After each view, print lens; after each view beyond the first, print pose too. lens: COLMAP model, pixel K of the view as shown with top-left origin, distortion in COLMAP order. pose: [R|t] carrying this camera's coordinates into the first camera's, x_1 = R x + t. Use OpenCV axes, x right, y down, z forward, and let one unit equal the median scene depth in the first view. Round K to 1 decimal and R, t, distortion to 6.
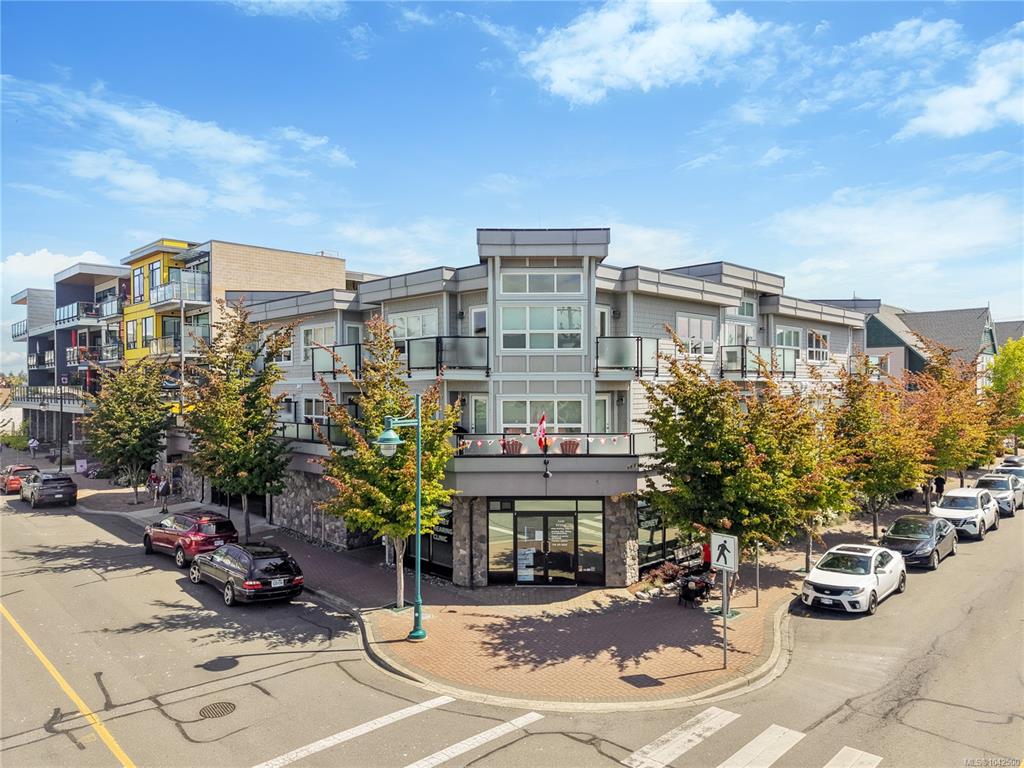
lens RADIAL K [[691.9, 0, 512.0], [0, 691.9, 384.0], [0, 0, 1]] dist [0.008196, -0.001114]
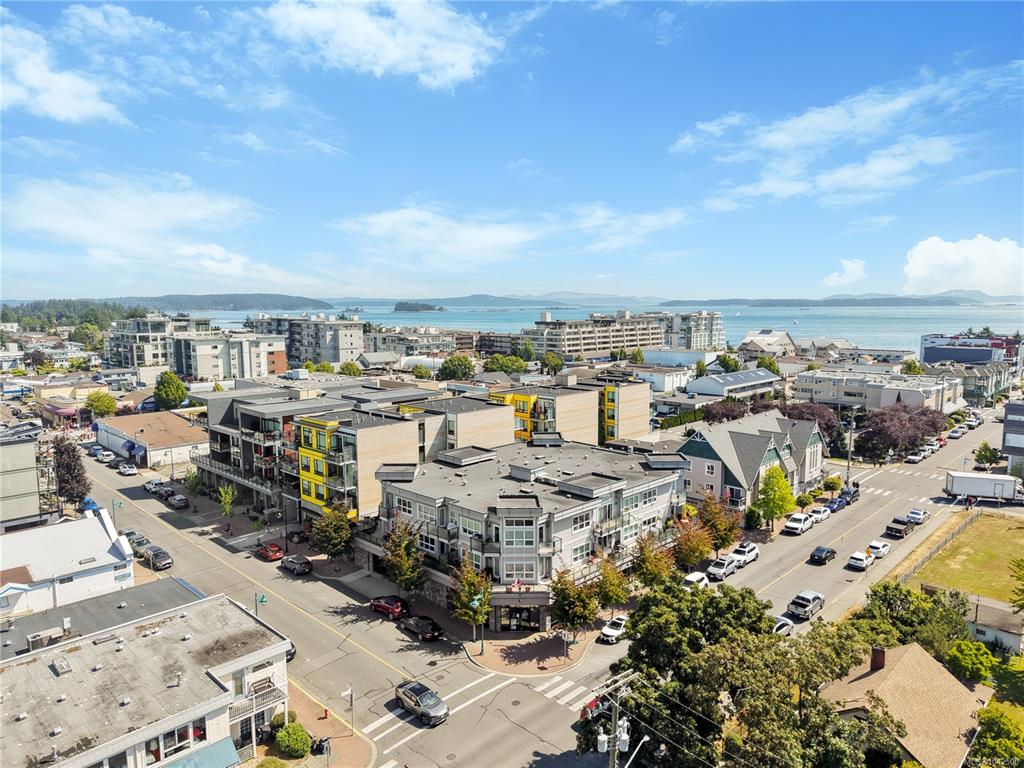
lens RADIAL K [[691.9, 0, 512.0], [0, 691.9, 384.0], [0, 0, 1]] dist [0.008196, -0.001114]
pose [[0.999972, -0.000540, 0.007411, -0.009077], [-0.000356, 0.992729, 0.120374, -1.268151], [-0.007423, -0.120373, 0.992701, -2.083516]]
